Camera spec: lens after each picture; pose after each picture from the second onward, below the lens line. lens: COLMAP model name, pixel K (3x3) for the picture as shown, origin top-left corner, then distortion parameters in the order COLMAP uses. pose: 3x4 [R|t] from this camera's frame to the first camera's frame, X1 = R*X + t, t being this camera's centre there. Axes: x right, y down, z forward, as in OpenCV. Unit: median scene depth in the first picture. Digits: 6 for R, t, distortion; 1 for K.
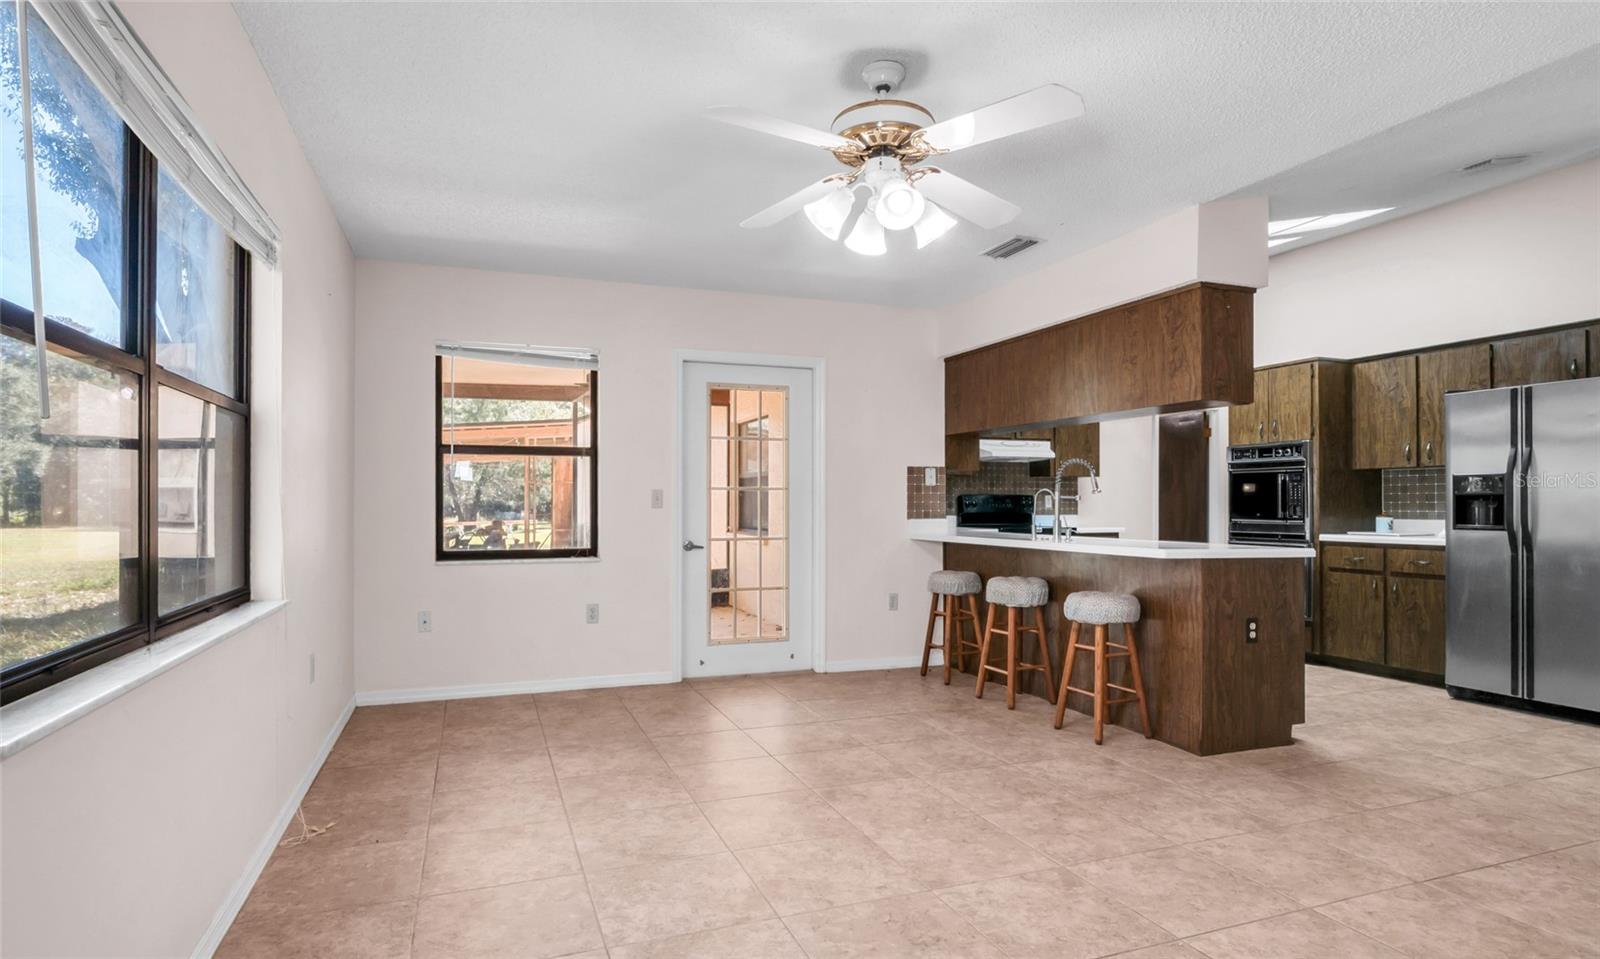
lens RADIAL K [[841.2, 0, 772.3], [0, 841.2, 493.9], [0, 0, 1]] dist [0.002056, -0.016317]
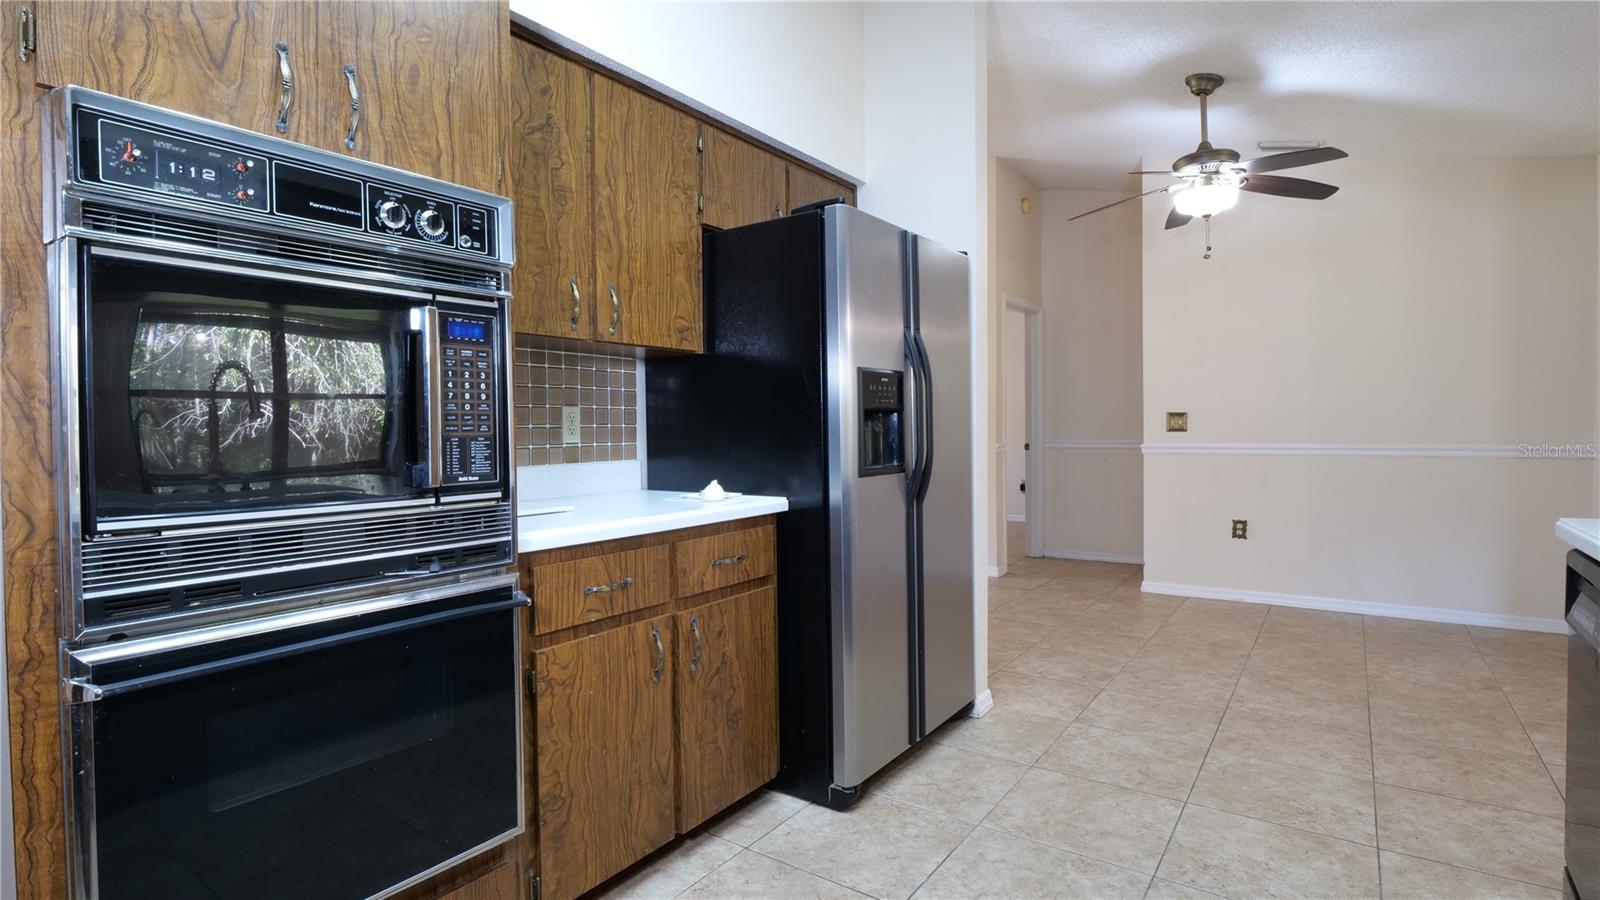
lens RADIAL K [[789.8, 0, 799.1], [0, 789.8, 439.0], [0, 0, 1]] dist [-0.003197, -0.000940]
pose [[-0.581501, -0.005741, 0.813525, 0.469236], [0.001464, 0.999966, 0.008103, 0.016543], [-0.813544, 0.005903, -0.581473, 1.375749]]
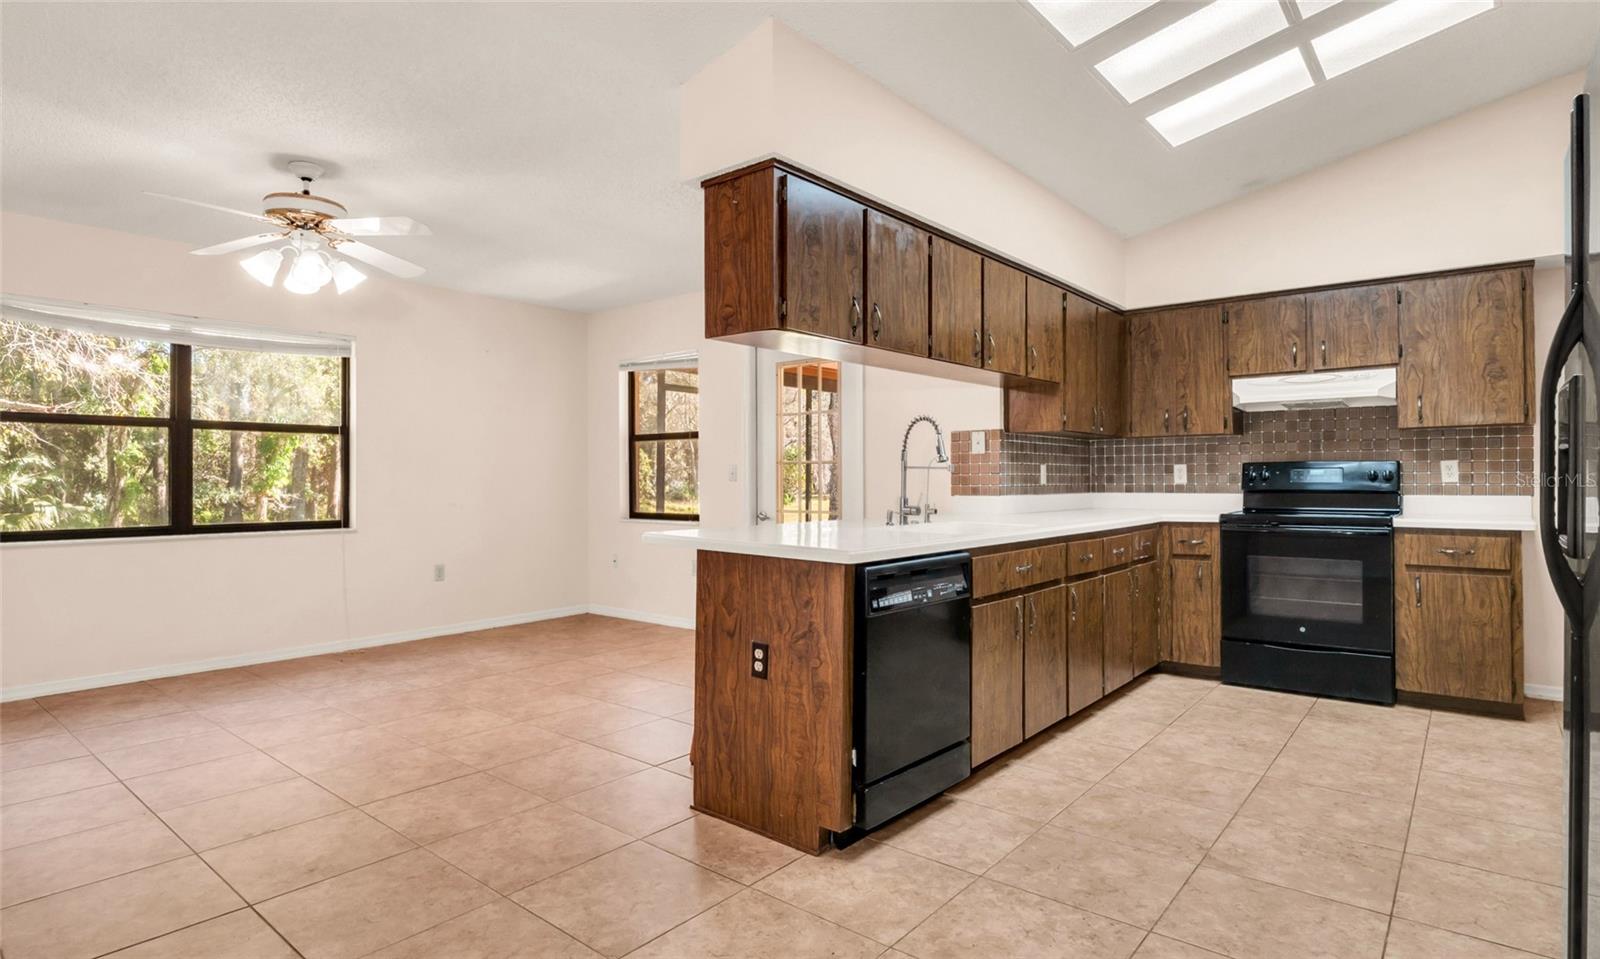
lens RADIAL K [[834.3, 0, 796.7], [0, 834.3, 472.7], [0, 0, 1]] dist [-0.003011, -0.001375]
pose [[0.507521, -0.006369, -0.861616, 0.998451], [0.011614, 0.999932, -0.000550, 0.008162], [0.861561, -0.009727, 0.507561, 0.577298]]
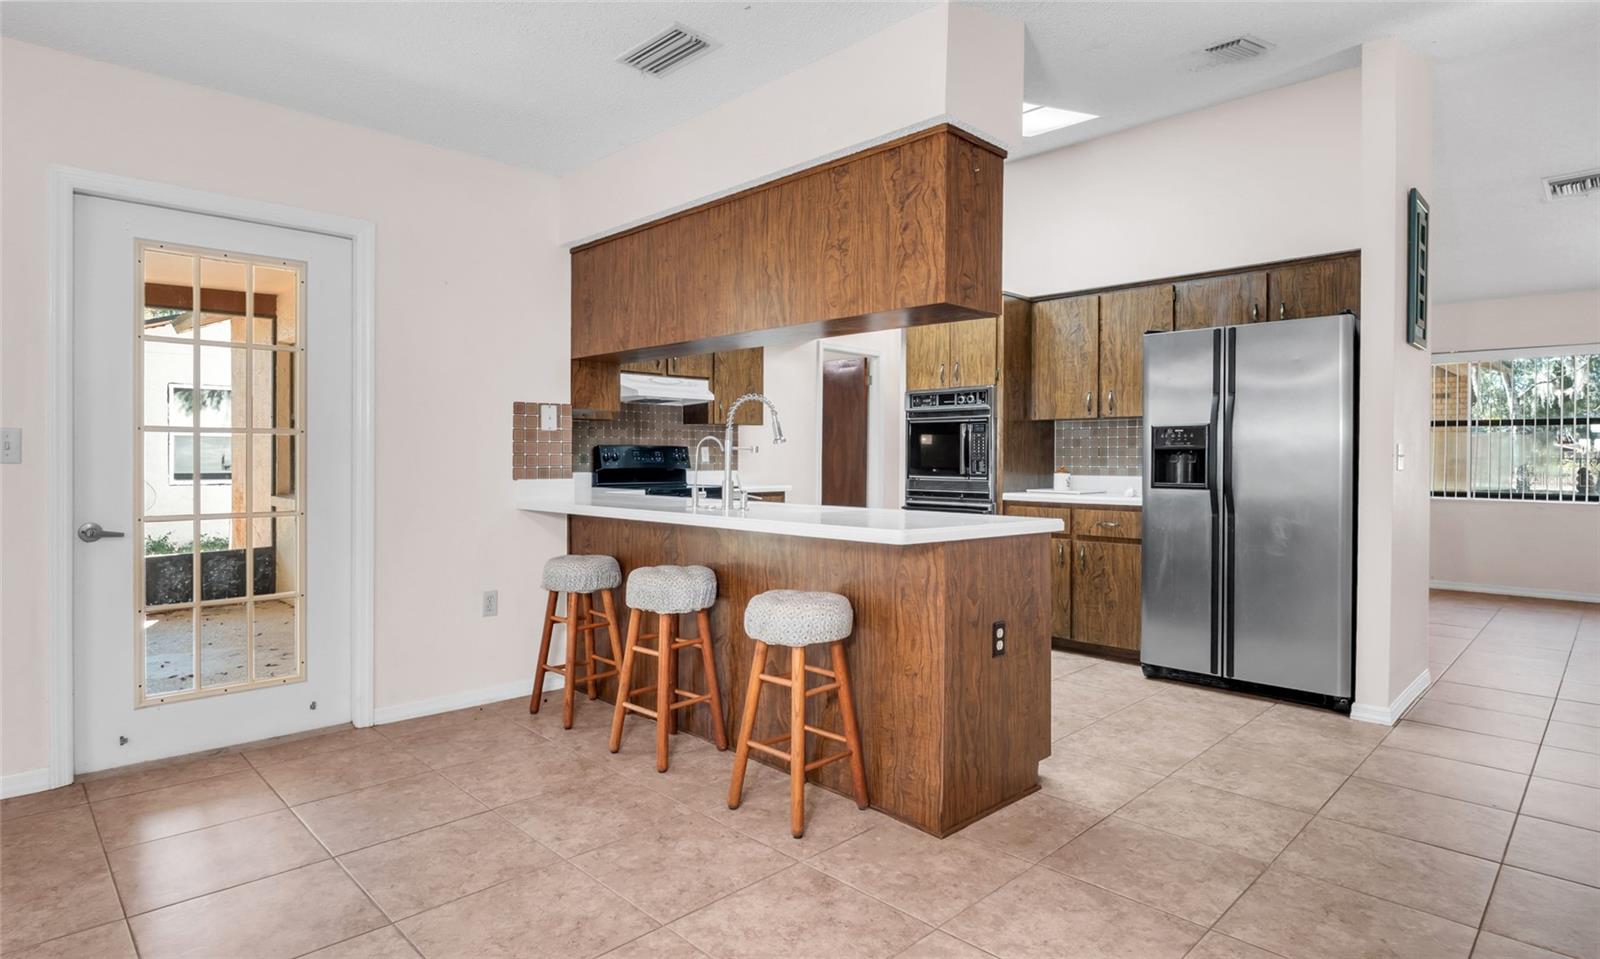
lens RADIAL K [[842.7, 0, 790.7], [0, 842.7, 462.4], [0, 0, 1]] dist [-0.003034, -0.001503]
pose [[0.907919, 0.000221, 0.419145, 0.100614], [-0.007948, 0.999829, 0.016690, 0.003975], [-0.419070, -0.018484, 0.907766, 0.371015]]
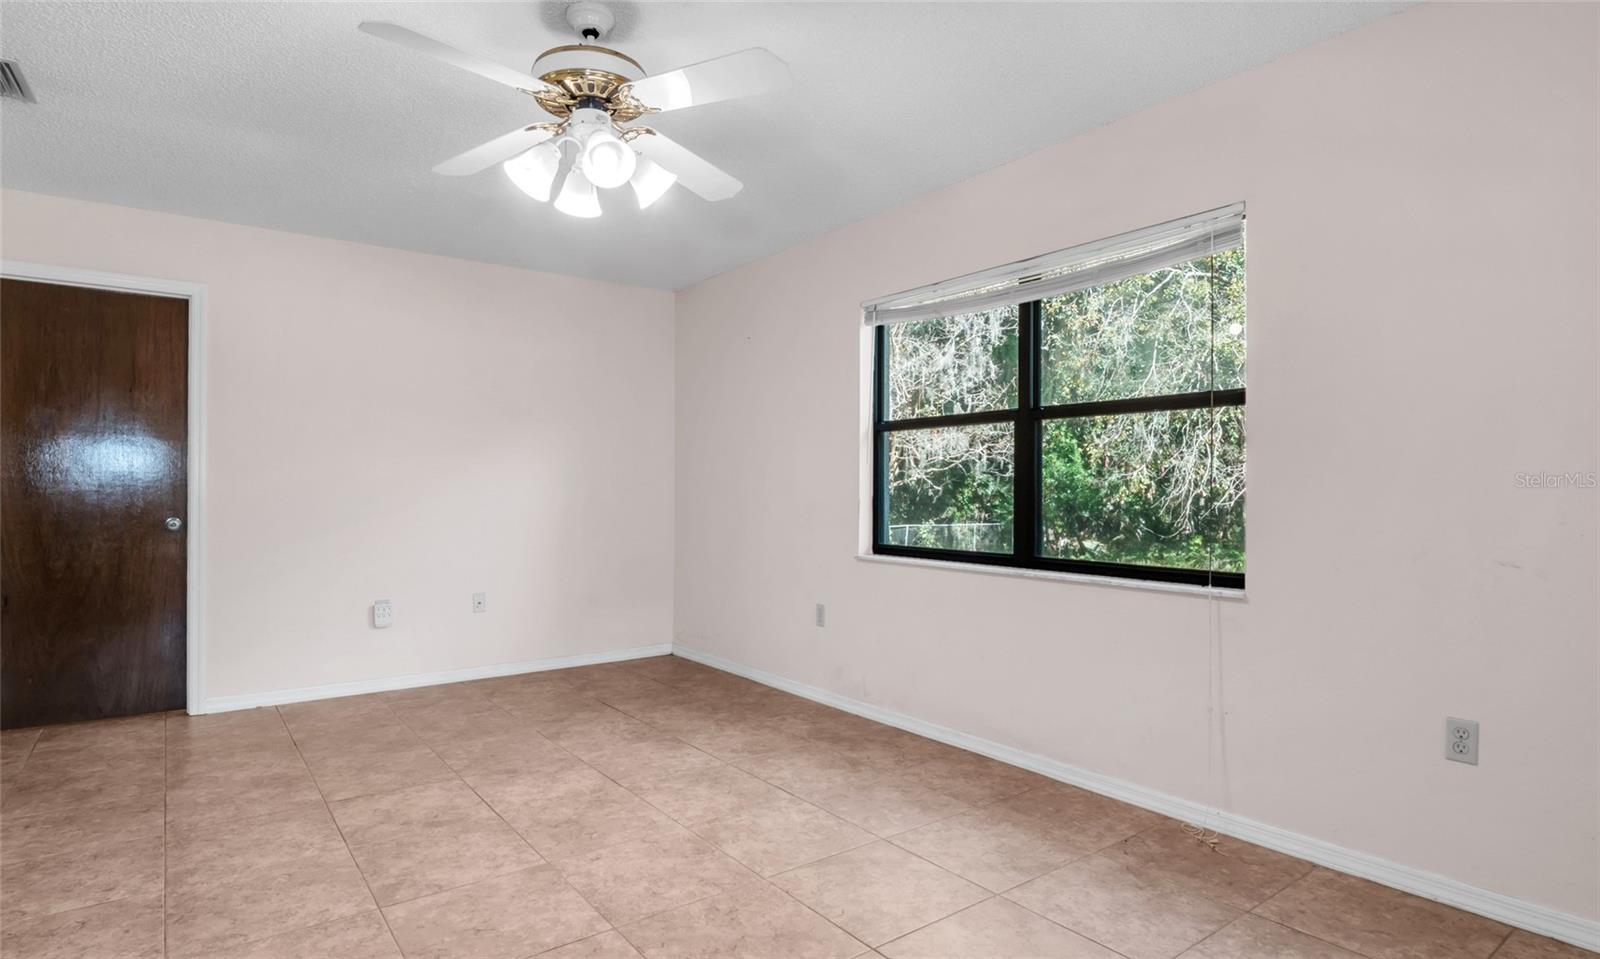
lens RADIAL K [[842.7, 0, 790.7], [0, 842.7, 462.4], [0, 0, 1]] dist [-0.003034, -0.001503]
pose [[-0.954884, -0.010866, -0.296782, 0.115827], [0.001754, 0.999107, -0.042225, 0.012553], [0.296975, -0.040841, -0.954011, 1.125809]]
